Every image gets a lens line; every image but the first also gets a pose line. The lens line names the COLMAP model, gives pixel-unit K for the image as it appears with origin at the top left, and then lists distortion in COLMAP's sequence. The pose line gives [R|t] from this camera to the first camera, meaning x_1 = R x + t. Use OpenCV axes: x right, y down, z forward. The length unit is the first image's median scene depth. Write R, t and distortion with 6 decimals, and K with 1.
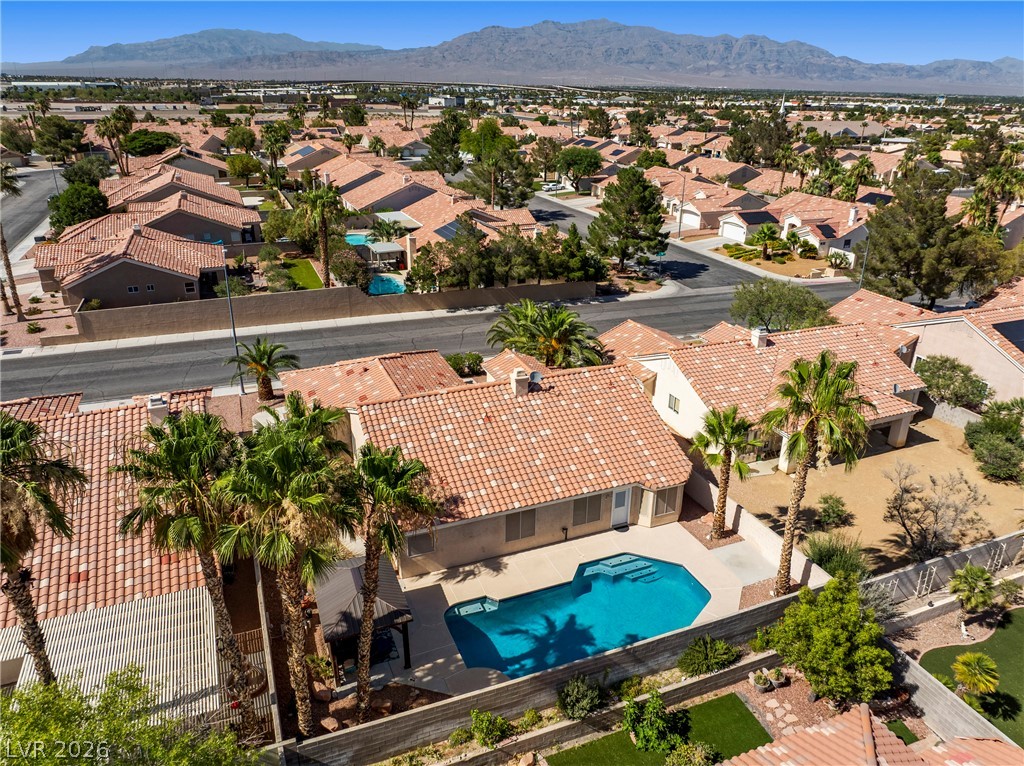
lens RADIAL K [[720.8, 0, 511.1], [0, 720.8, 378.4], [0, 0, 1]] dist [-0.056312, 0.030943]
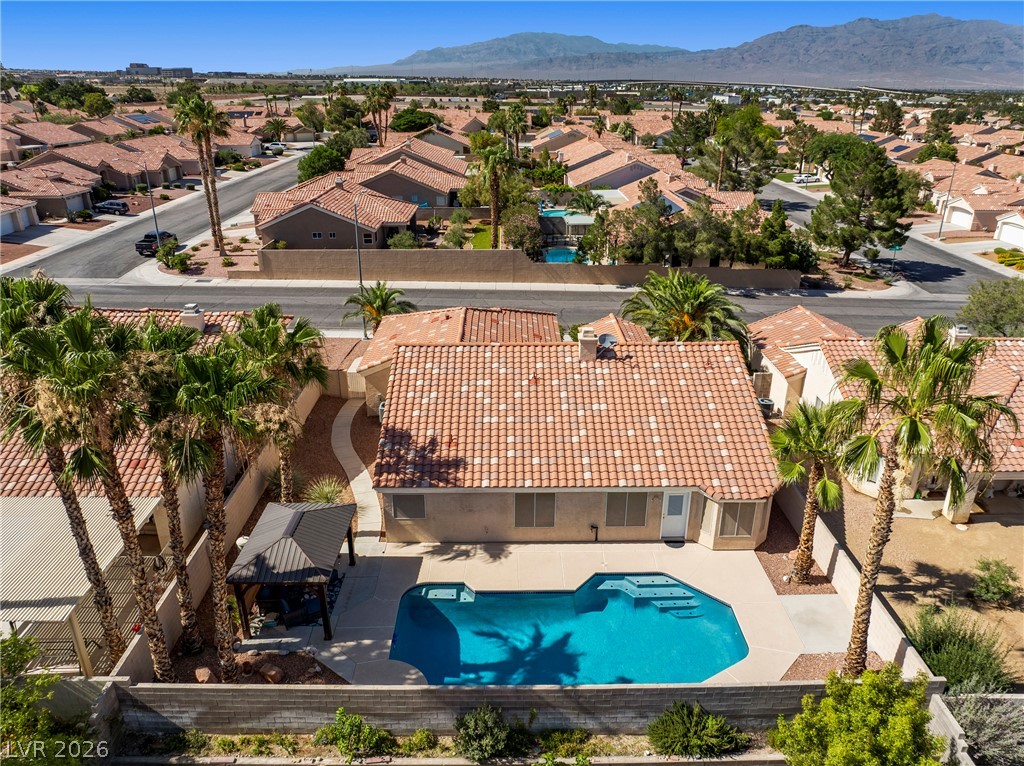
lens RADIAL K [[720.8, 0, 512.5], [0, 720.8, 376.1], [0, 0, 1]] dist [-0.056312, 0.030943]
pose [[0.931060, 0.133464, -0.339581, 0.151660], [-0.134857, 0.990671, 0.019607, 0.025470], [0.339030, 0.027539, 0.940372, 0.136088]]
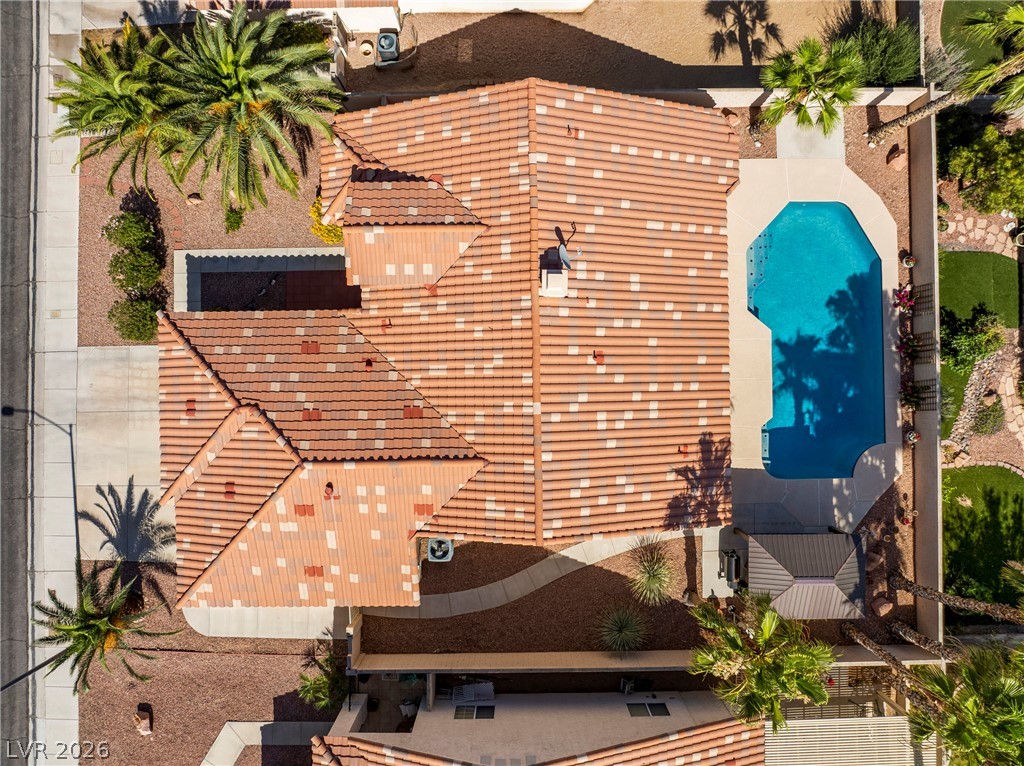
lens RADIAL K [[720.8, 0, 508.2], [0, 720.8, 378.9], [0, 0, 1]] dist [-0.056312, 0.030943]
pose [[0.361922, -0.932190, 0.005856, -0.057481], [0.361138, 0.145997, 0.921012, -0.393622], [-0.859414, -0.331220, 0.389489, 0.537940]]
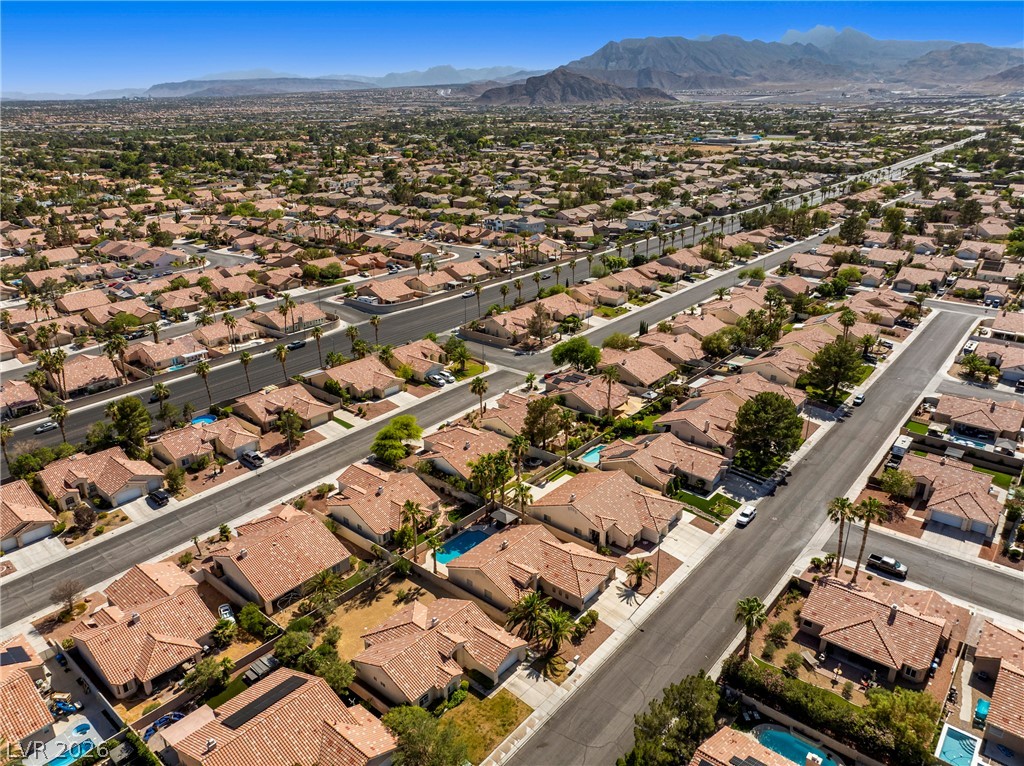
lens RADIAL K [[720.8, 0, 513.5], [0, 720.8, 385.4], [0, 0, 1]] dist [-0.056312, 0.030943]
pose [[-0.878511, 0.176773, -0.443813, 0.851784], [-0.188360, 0.725583, 0.661854, -1.751058], [0.439021, 0.665042, -0.604135, 1.670290]]
